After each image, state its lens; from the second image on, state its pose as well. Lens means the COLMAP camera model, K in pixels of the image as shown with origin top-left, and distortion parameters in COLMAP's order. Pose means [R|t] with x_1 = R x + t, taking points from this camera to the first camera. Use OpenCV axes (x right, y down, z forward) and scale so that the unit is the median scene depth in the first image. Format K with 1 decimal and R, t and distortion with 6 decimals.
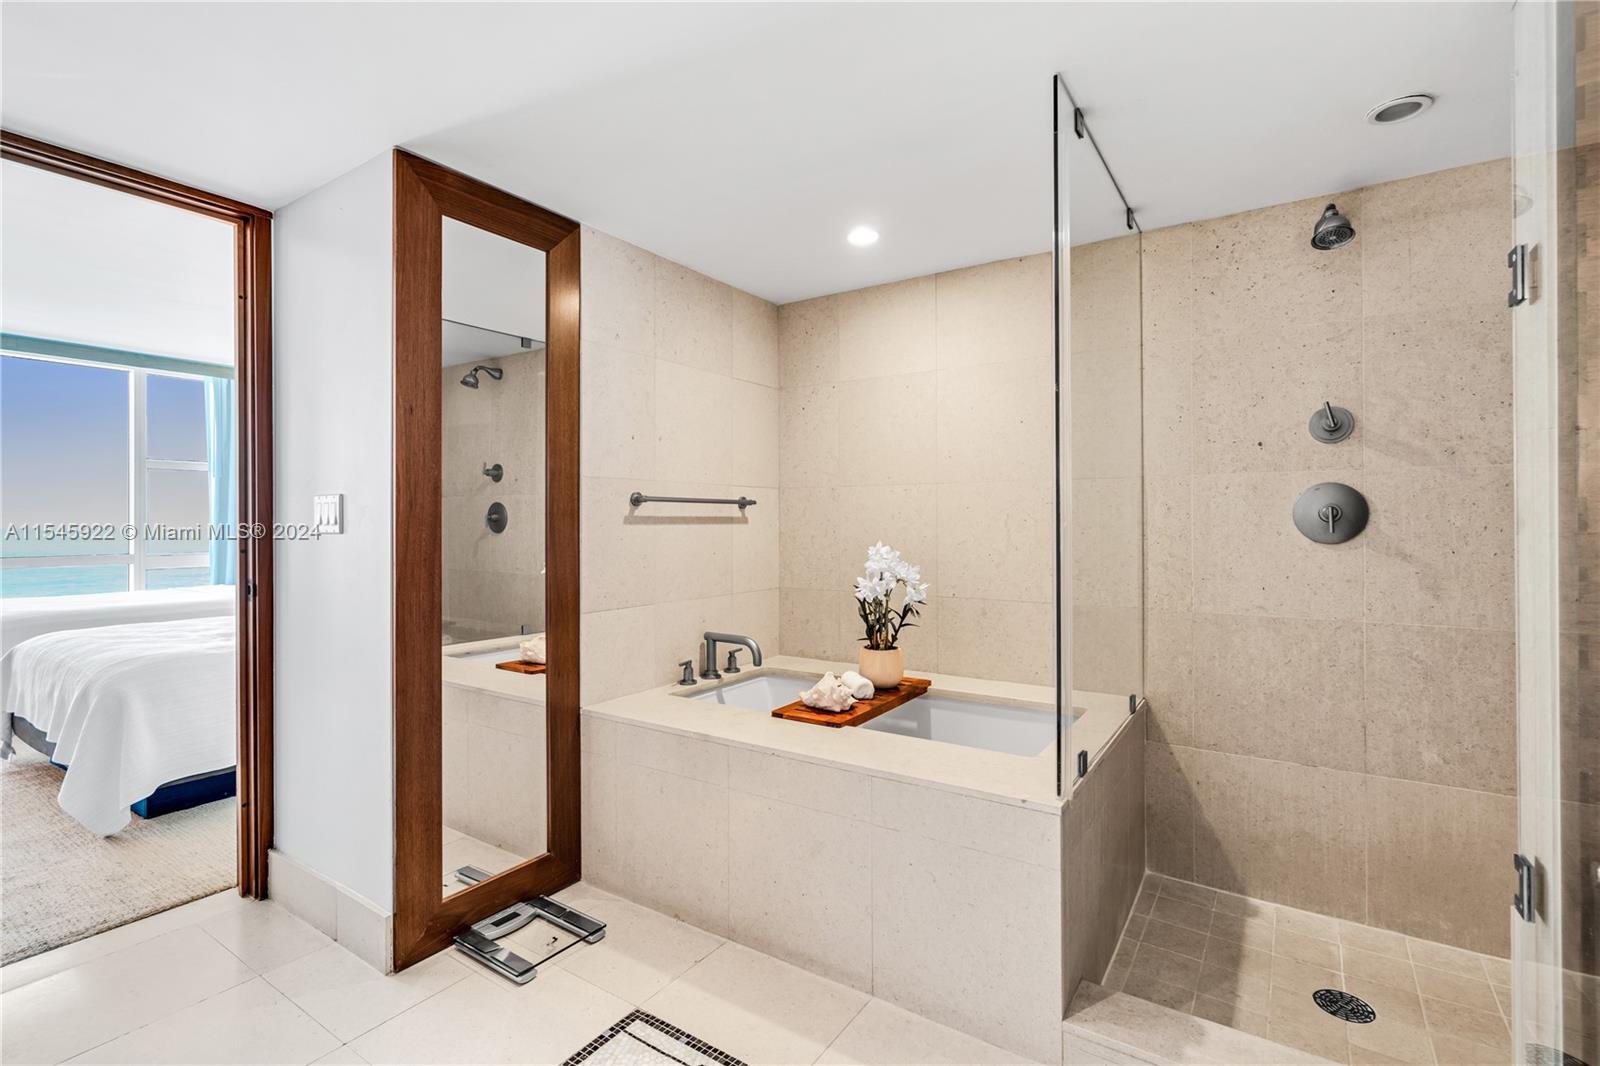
lens RADIAL K [[739.0, 0, 797.3], [0, 739.0, 526.1], [0, 0, 1]] dist [0.001495, 0.000190]
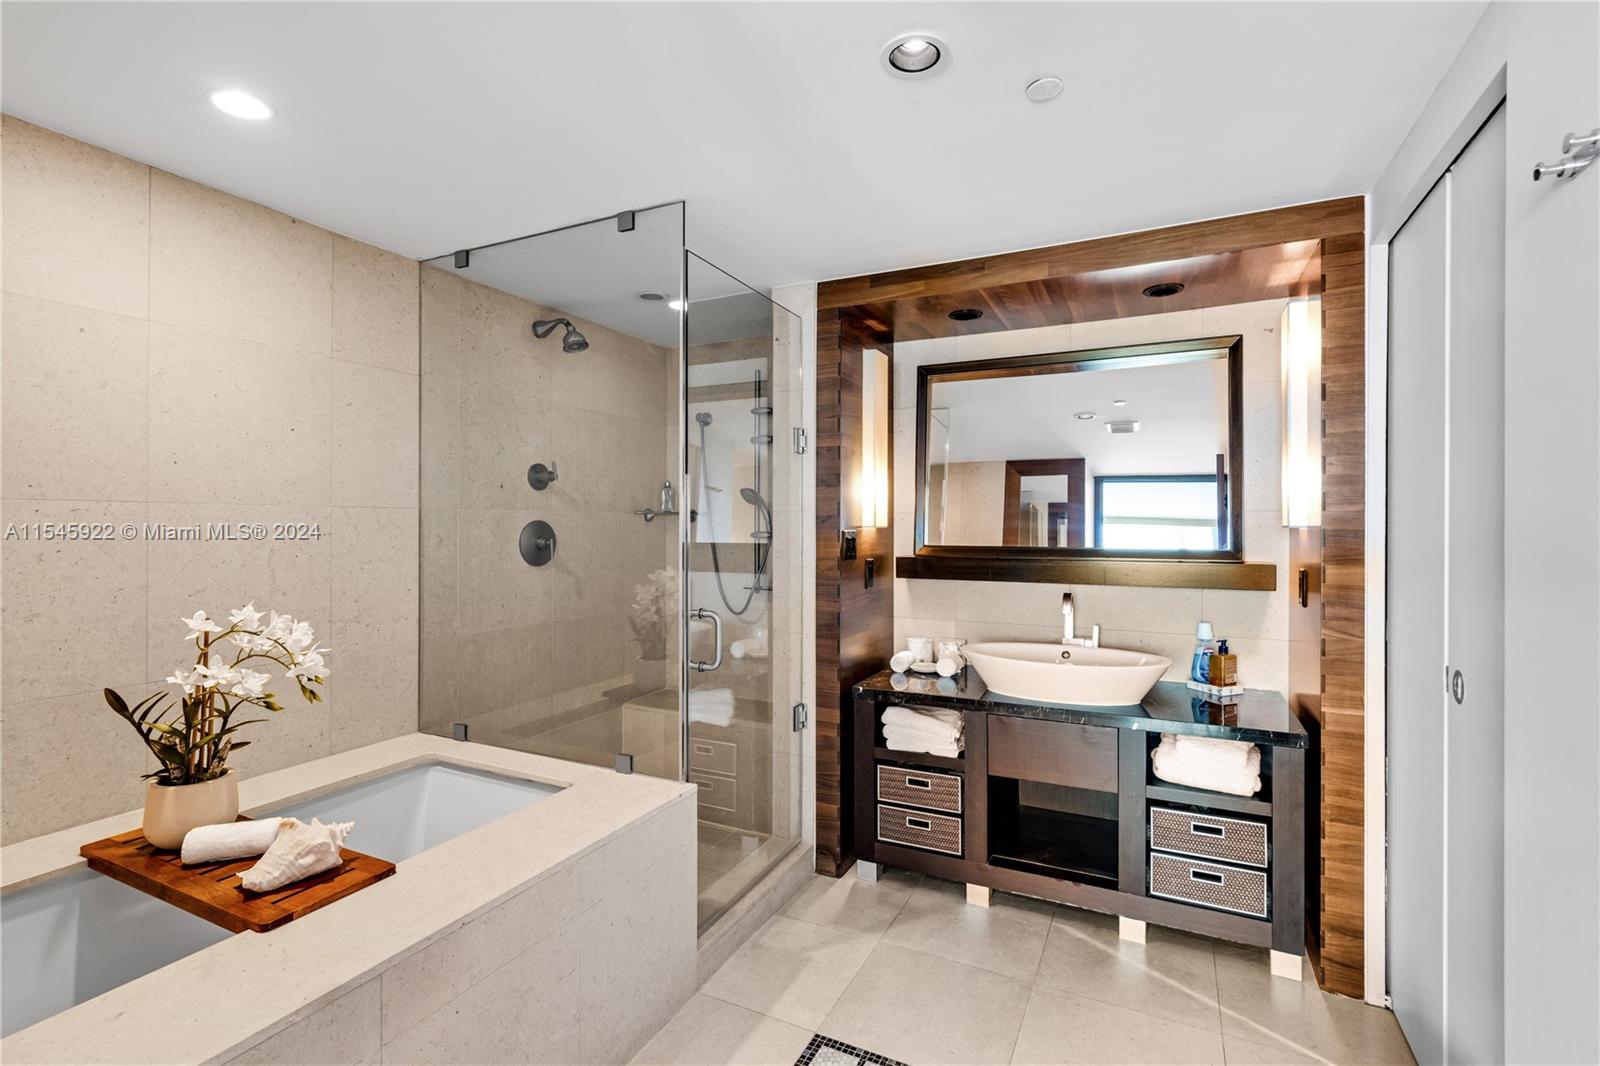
lens RADIAL K [[739.0, 0, 797.3], [0, 739.0, 526.1], [0, 0, 1]] dist [0.001495, 0.000190]
pose [[-0.129317, -0.000881, 0.991603, -0.624051], [0.002160, 0.999997, 0.001170, -0.046162], [-0.991601, 0.002293, -0.129315, 0.671306]]
